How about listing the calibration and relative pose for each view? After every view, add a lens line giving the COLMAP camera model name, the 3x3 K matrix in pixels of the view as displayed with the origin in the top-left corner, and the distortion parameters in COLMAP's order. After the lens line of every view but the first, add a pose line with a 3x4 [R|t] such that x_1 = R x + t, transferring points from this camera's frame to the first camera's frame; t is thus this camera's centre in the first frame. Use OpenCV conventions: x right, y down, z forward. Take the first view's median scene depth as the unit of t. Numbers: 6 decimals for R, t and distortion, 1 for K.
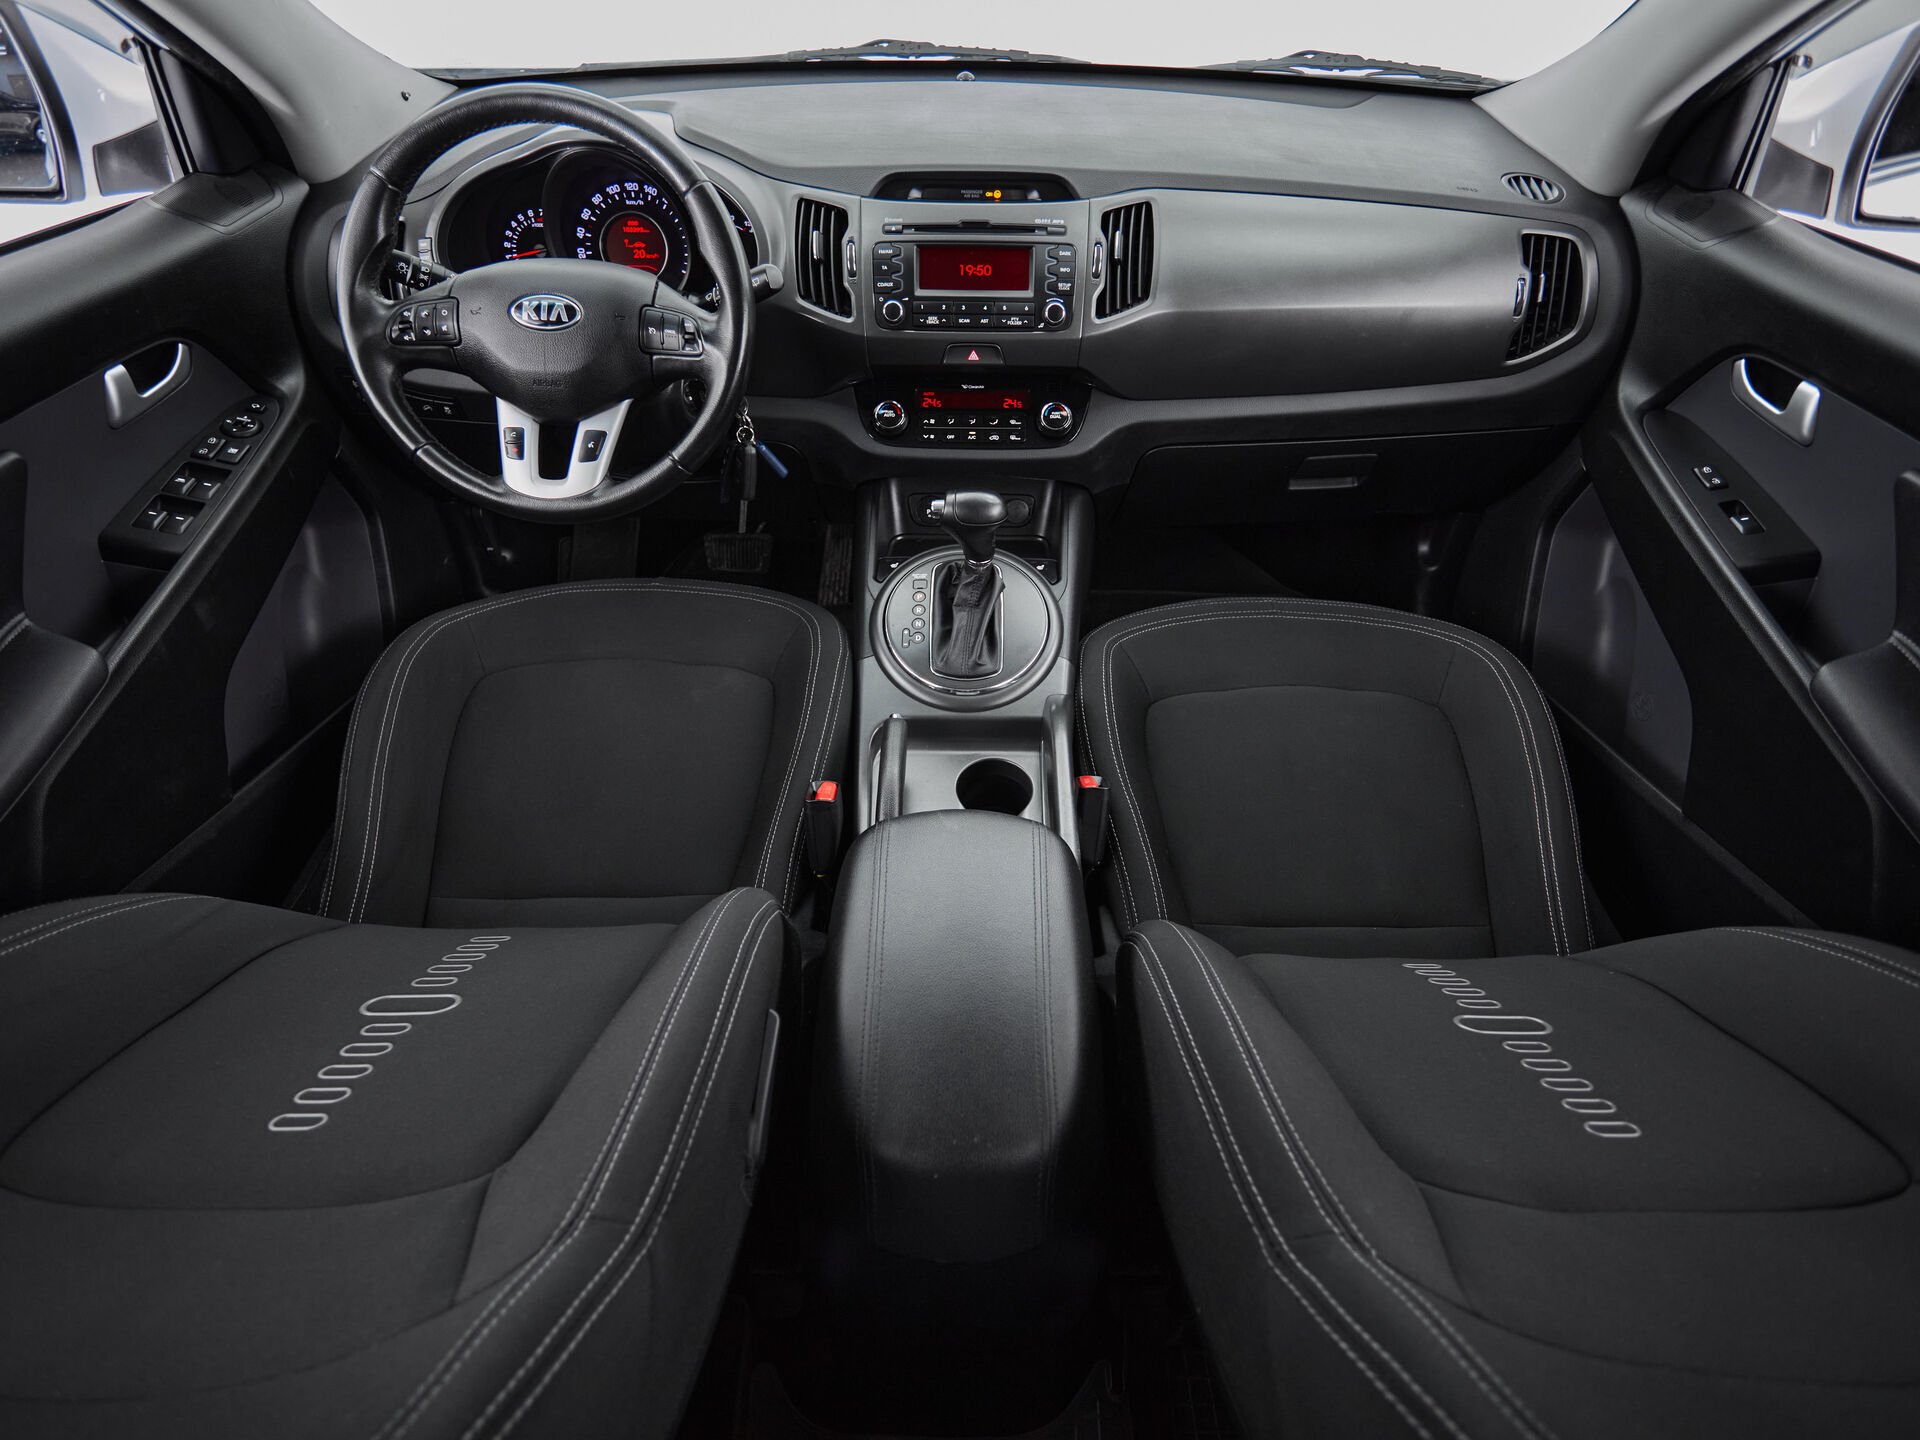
lens RADIAL K [[1022.0, 0, 957.6], [0, 1022.0, 721.3], [0, 0, 1]] dist [0.003606, -0.003610]
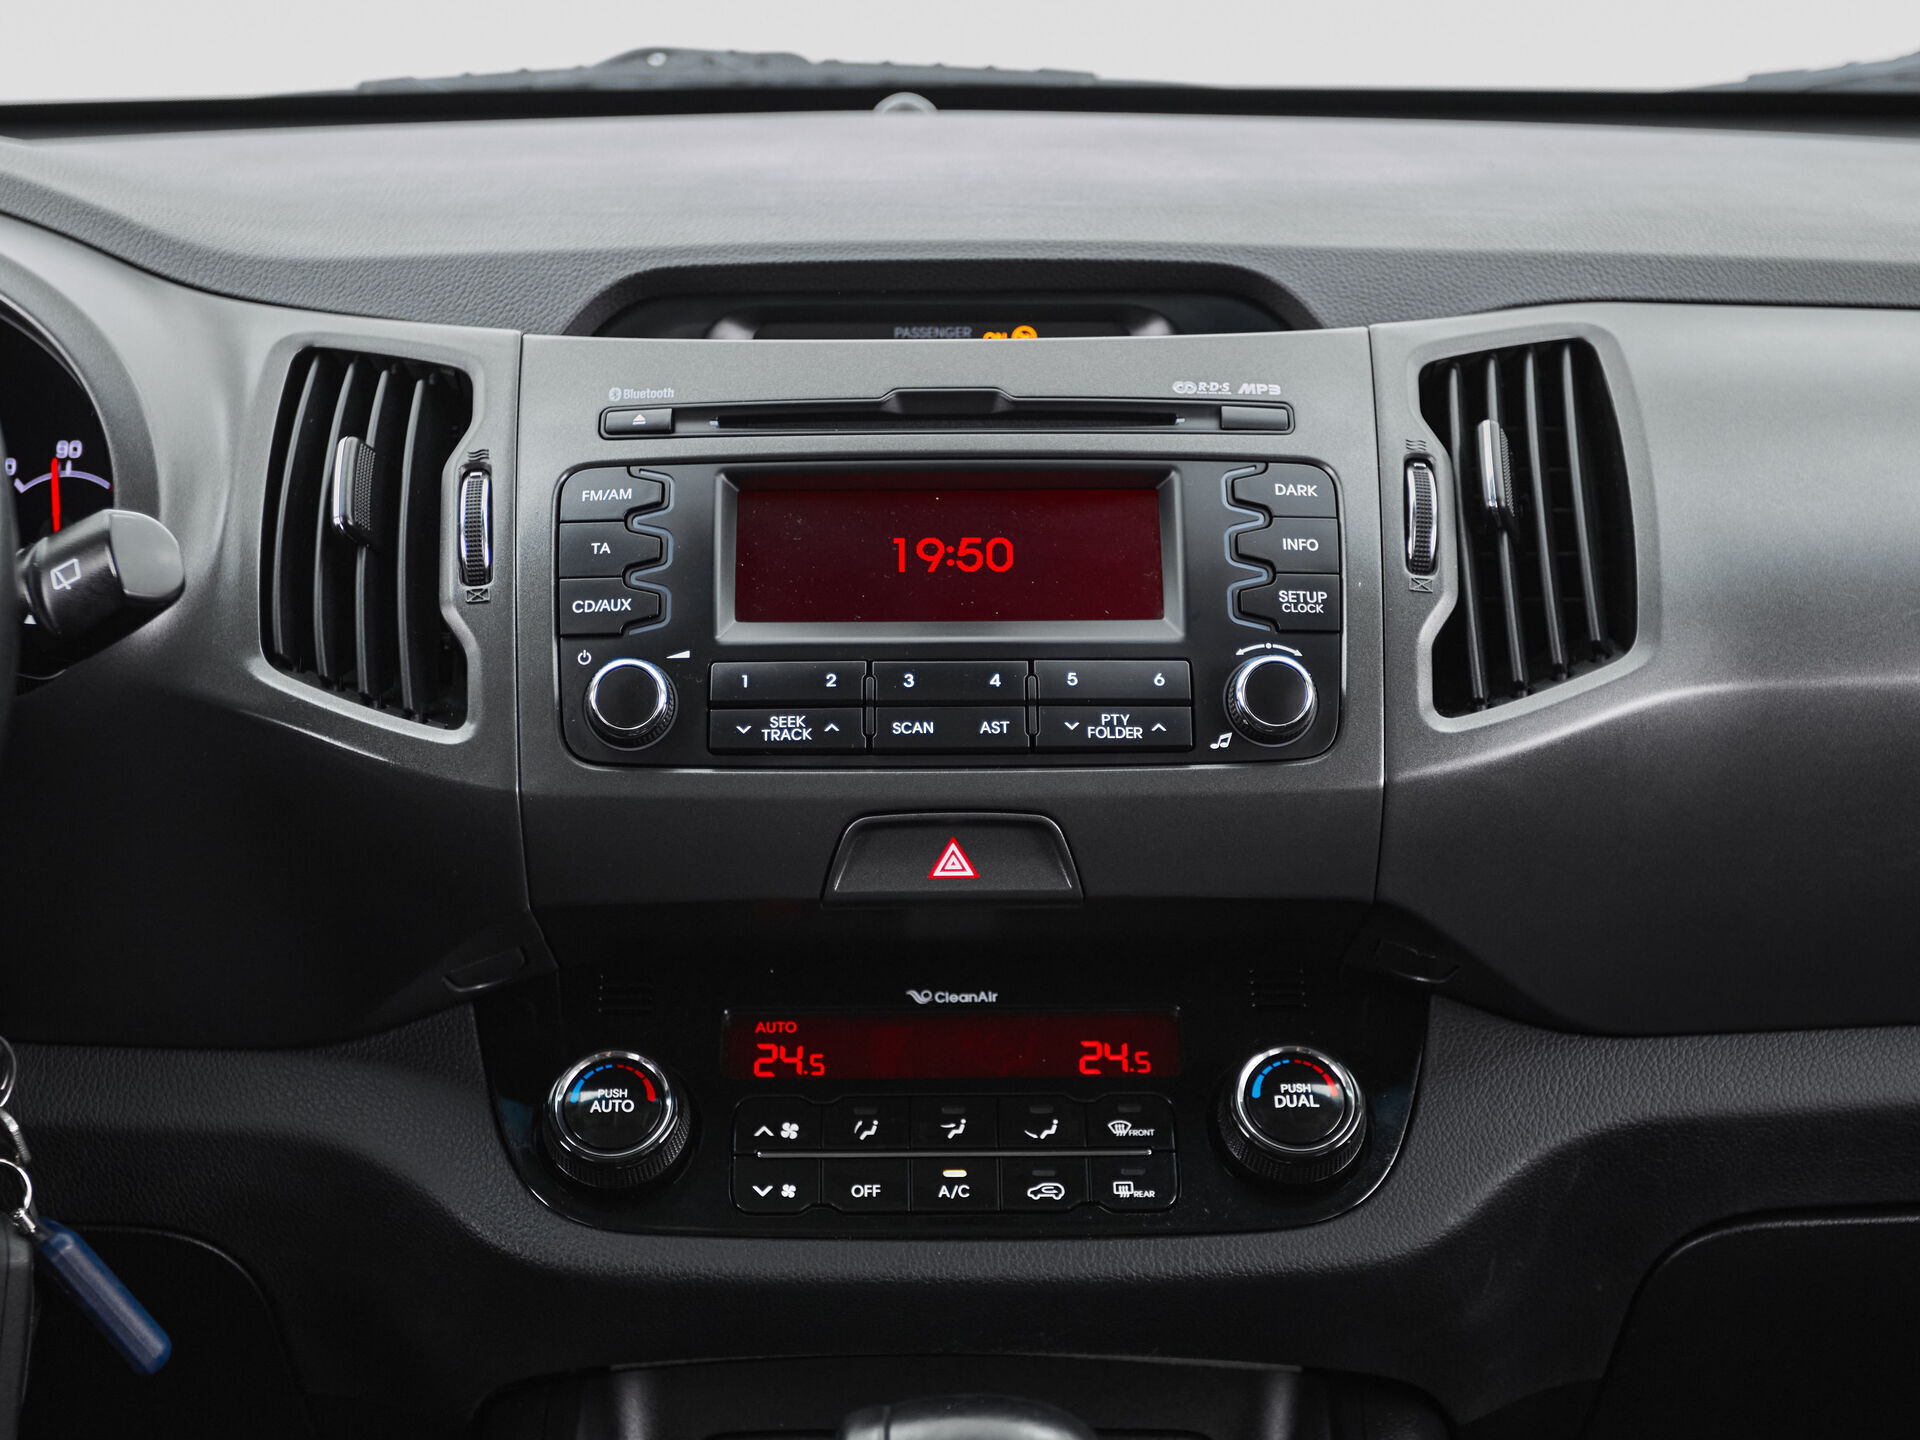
lens RADIAL K [[2800.1, 0, 907.4], [0, 2800.1, 719.0], [0, 0, 1]] dist [0.025570, 0.000000]
pose [[0.999863, -0.015980, 0.004283, 0.002193], [0.016167, 0.888807, -0.457997, -0.079015], [0.003512, 0.458004, 0.888943, 0.384855]]
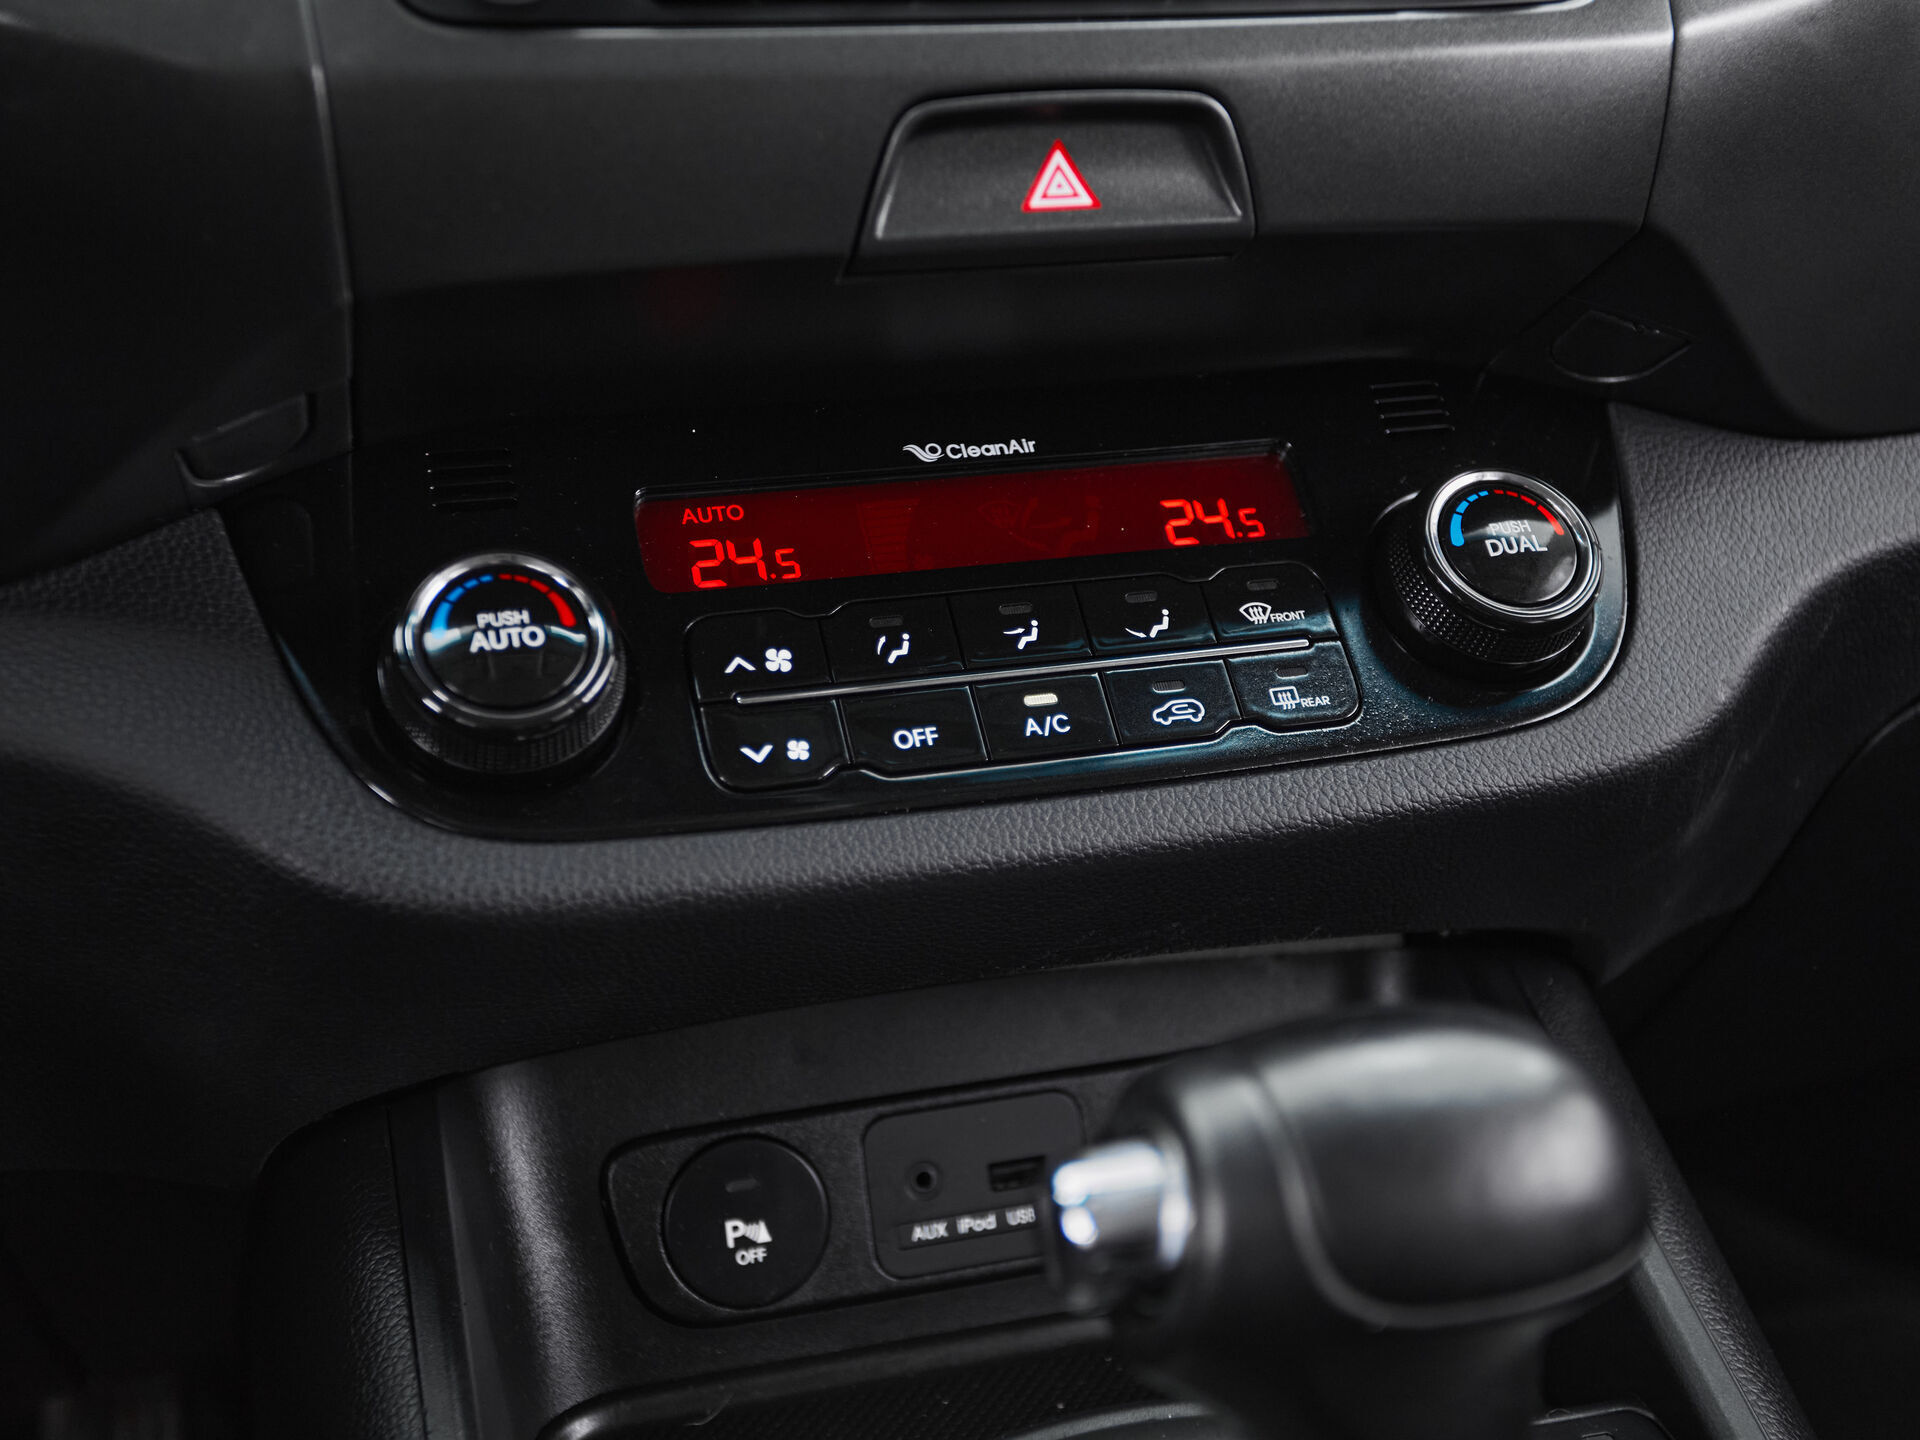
lens RADIAL K [[2351.8, 0, 959.2], [0, 2351.8, 723.4], [0, 0, 1]] dist [0.034447, 0.000000]
pose [[0.953741, -0.112309, 0.278864, -0.105745], [0.205790, 0.920103, -0.333259, -0.170659], [-0.219156, 0.375230, 0.900651, 0.721099]]
